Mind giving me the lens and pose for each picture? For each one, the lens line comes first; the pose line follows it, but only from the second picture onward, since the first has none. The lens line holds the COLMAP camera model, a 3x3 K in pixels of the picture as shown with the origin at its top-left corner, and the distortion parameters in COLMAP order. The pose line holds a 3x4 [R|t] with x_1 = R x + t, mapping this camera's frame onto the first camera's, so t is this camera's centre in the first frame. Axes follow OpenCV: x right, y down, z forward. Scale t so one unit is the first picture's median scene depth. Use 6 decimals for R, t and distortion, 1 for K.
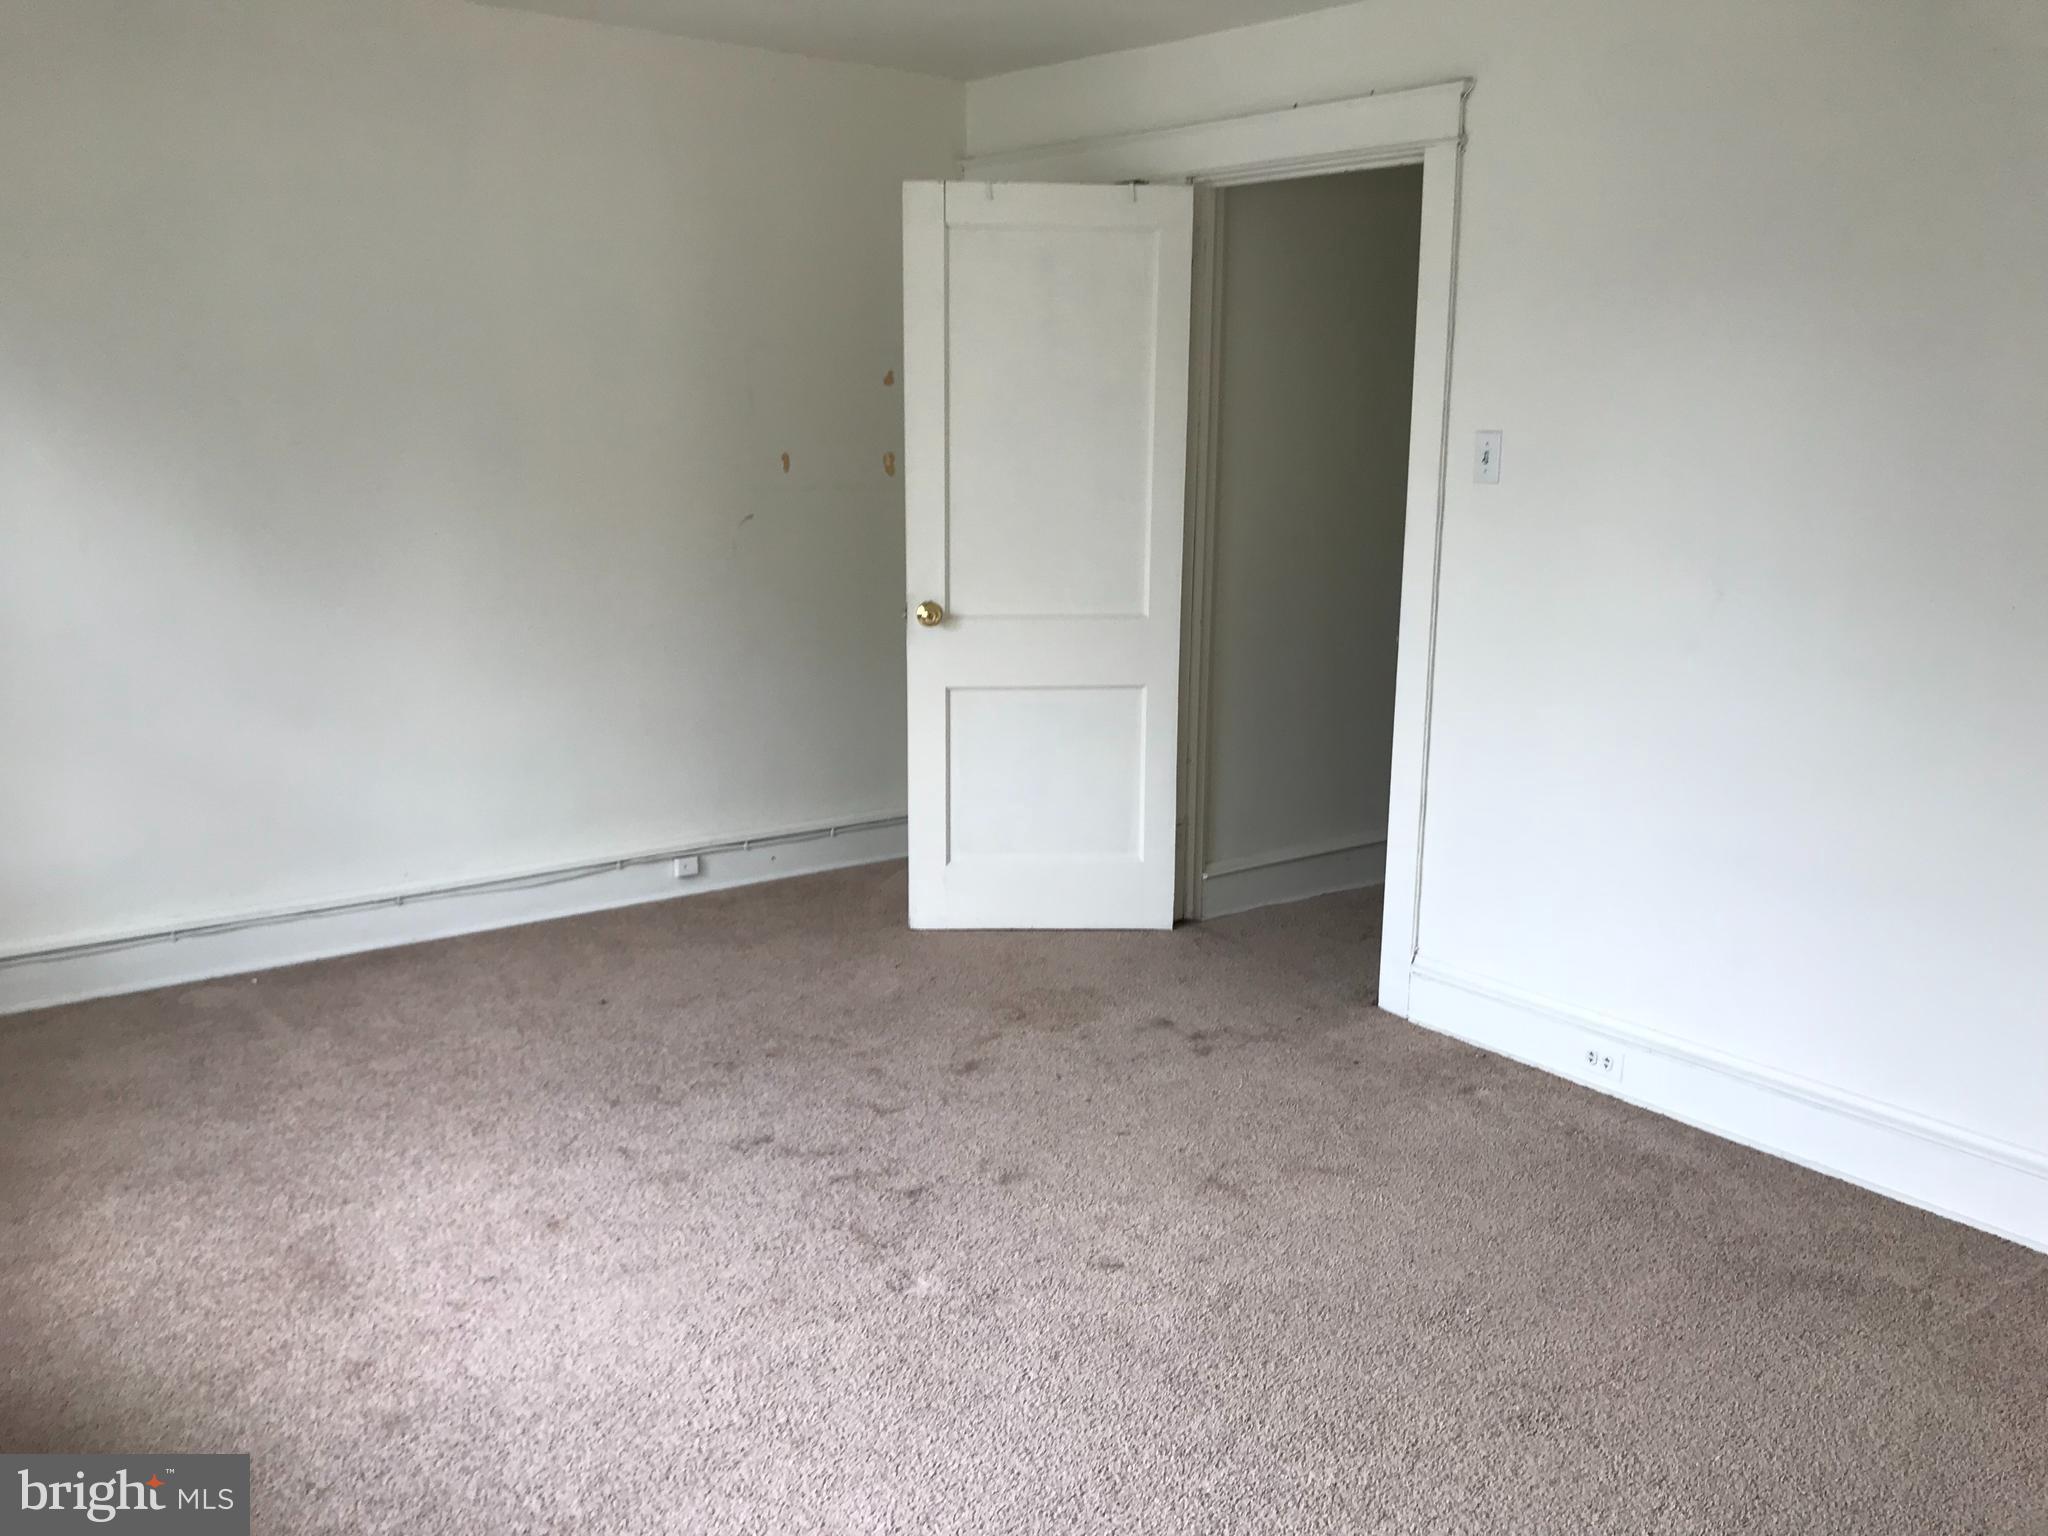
lens RADIAL K [[1687.7, 0, 1024.0], [0, 1687.7, 768.0], [0, 0, 1]] dist [-0.002018, -0.011803]
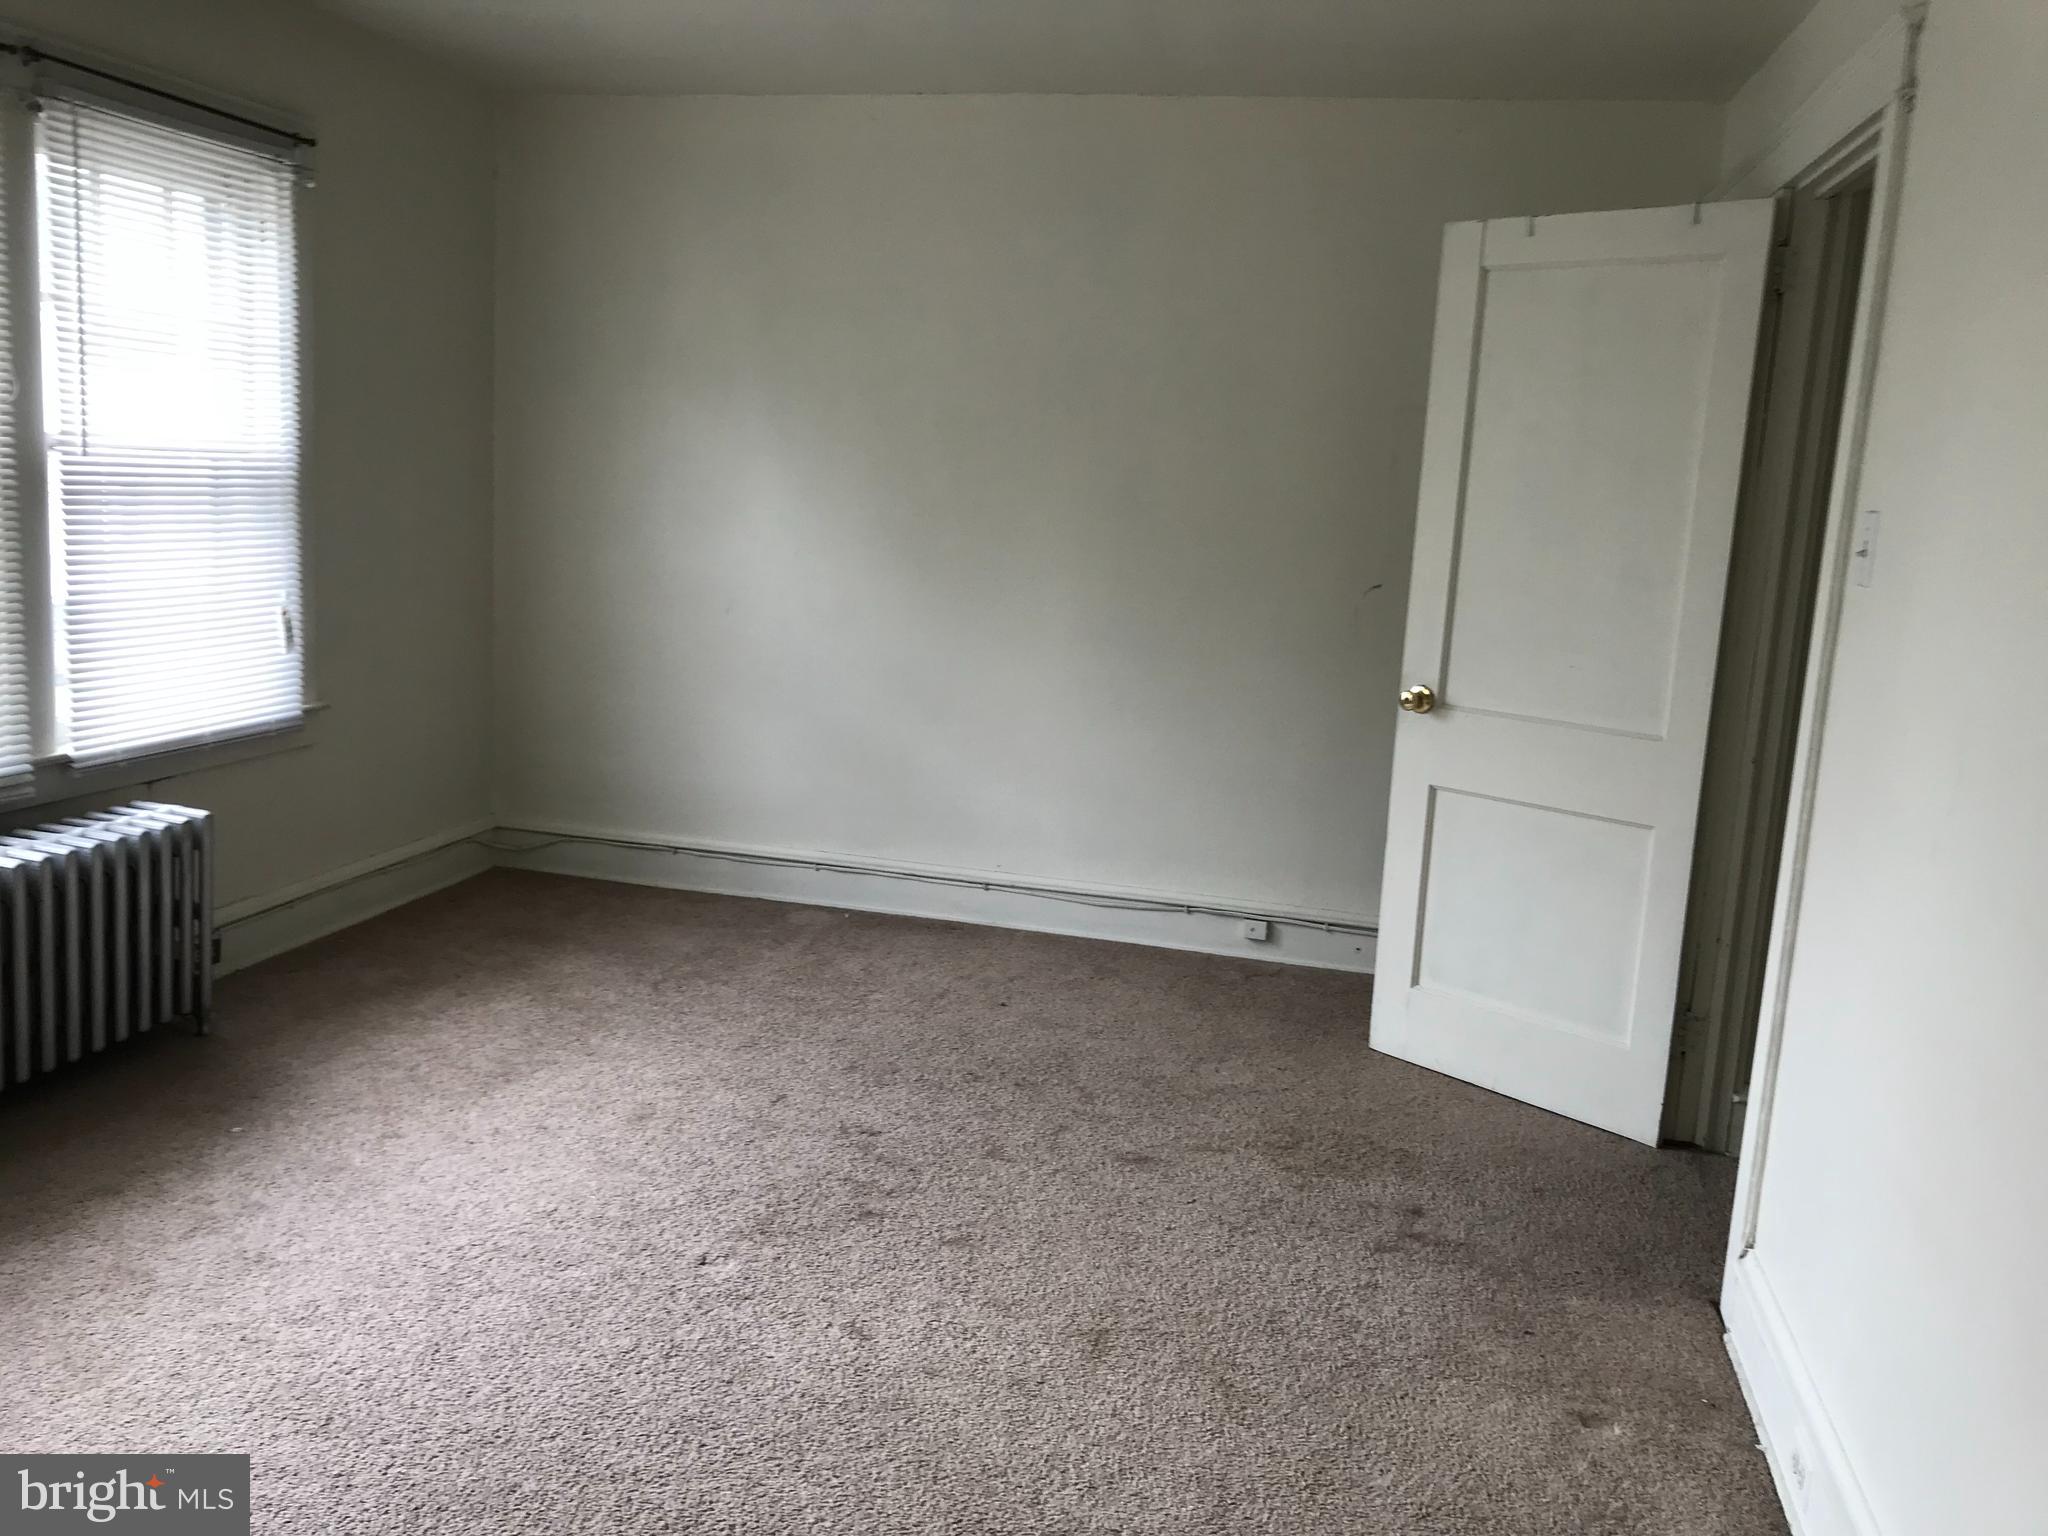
lens RADIAL K [[1717.6, 0, 1021.1], [0, 1717.6, 744.6], [0, 0, 1]] dist [0.010021, 0.000797]
pose [[0.628527, 0.150271, -0.763133, 0.531562], [-0.212660, 0.976974, 0.017229, -0.040649], [0.748151, 0.151459, 0.646011, 0.272677]]
